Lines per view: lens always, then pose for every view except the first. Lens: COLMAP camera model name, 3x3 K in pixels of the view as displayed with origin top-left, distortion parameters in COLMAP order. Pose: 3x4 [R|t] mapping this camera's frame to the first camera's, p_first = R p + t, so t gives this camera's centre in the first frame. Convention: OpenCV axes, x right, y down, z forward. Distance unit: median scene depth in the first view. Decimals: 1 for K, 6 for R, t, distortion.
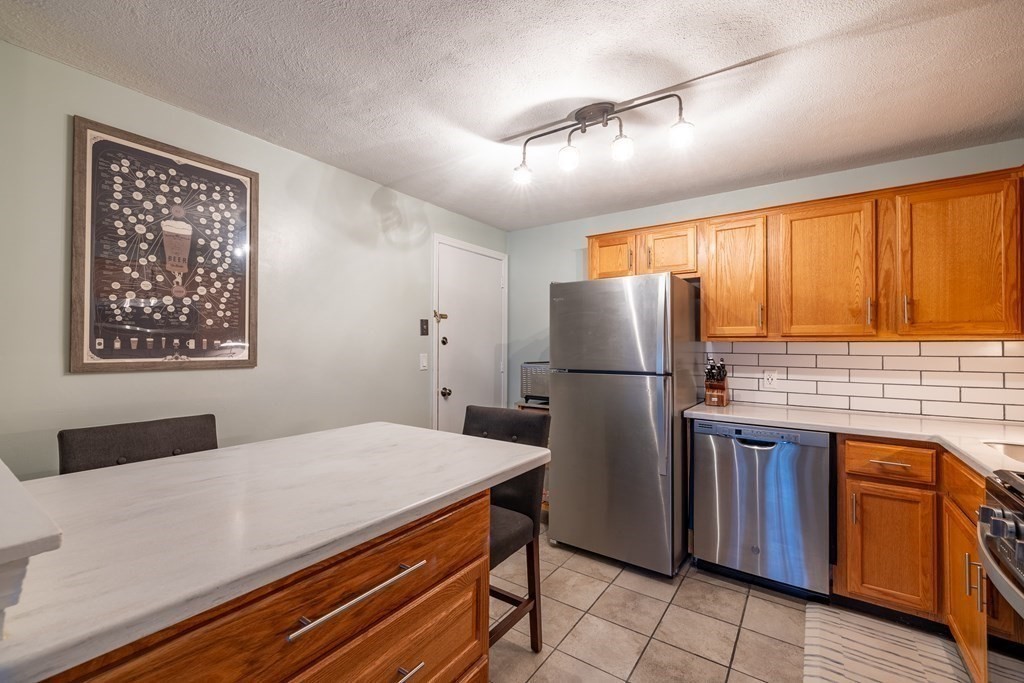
lens RADIAL K [[429.4, 0, 505.3], [0, 429.4, 341.4], [0, 0, 1]] dist [-0.000124, 0.000361]
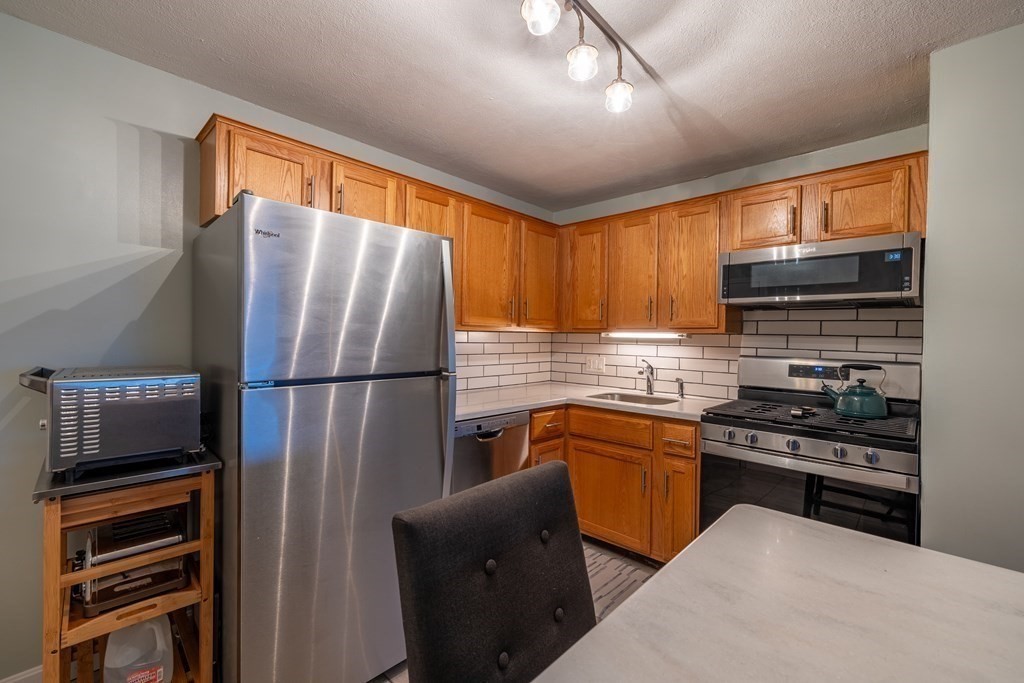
lens RADIAL K [[429.4, 0, 511.0], [0, 429.4, 339.4], [0, 0, 1]] dist [-0.000124, 0.000361]
pose [[0.140068, -0.008476, 0.990106, -0.359098], [-0.027329, 0.999549, 0.012423, 0.006139], [-0.989765, -0.028799, 0.139774, 0.785635]]
